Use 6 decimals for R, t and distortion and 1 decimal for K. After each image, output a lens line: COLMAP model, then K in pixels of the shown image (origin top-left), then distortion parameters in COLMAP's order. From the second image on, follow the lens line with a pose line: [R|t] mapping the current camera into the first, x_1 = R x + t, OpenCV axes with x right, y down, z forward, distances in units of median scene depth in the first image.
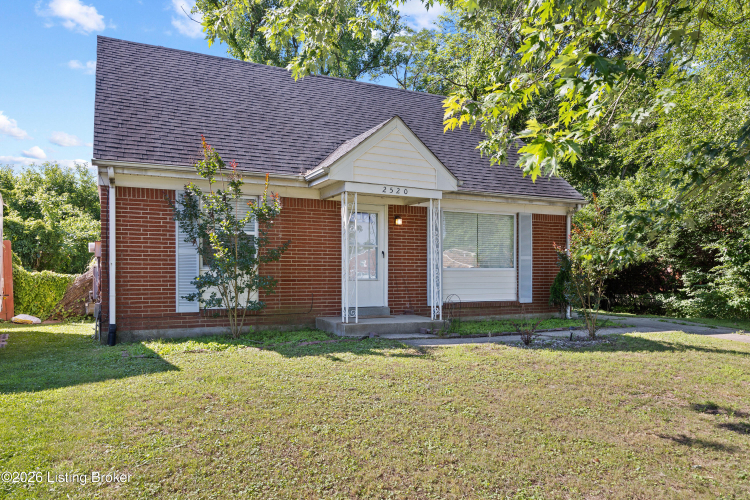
lens RADIAL K [[555.2, 0, 382.7], [0, 555.2, 265.4], [0, 0, 1]] dist [-0.001888, -0.000366]
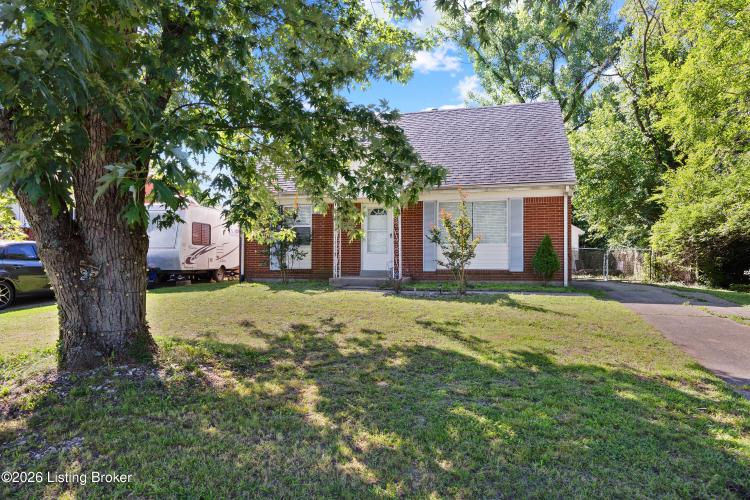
lens RADIAL K [[486.2, 0, 371.4], [0, 486.2, 236.1], [0, 0, 1]] dist [-0.007331, -0.001053]
pose [[0.745785, -0.030910, -0.665469, 0.859748], [0.011755, 0.999378, -0.033246, 0.024863], [0.666082, 0.016972, 0.745685, -0.004595]]
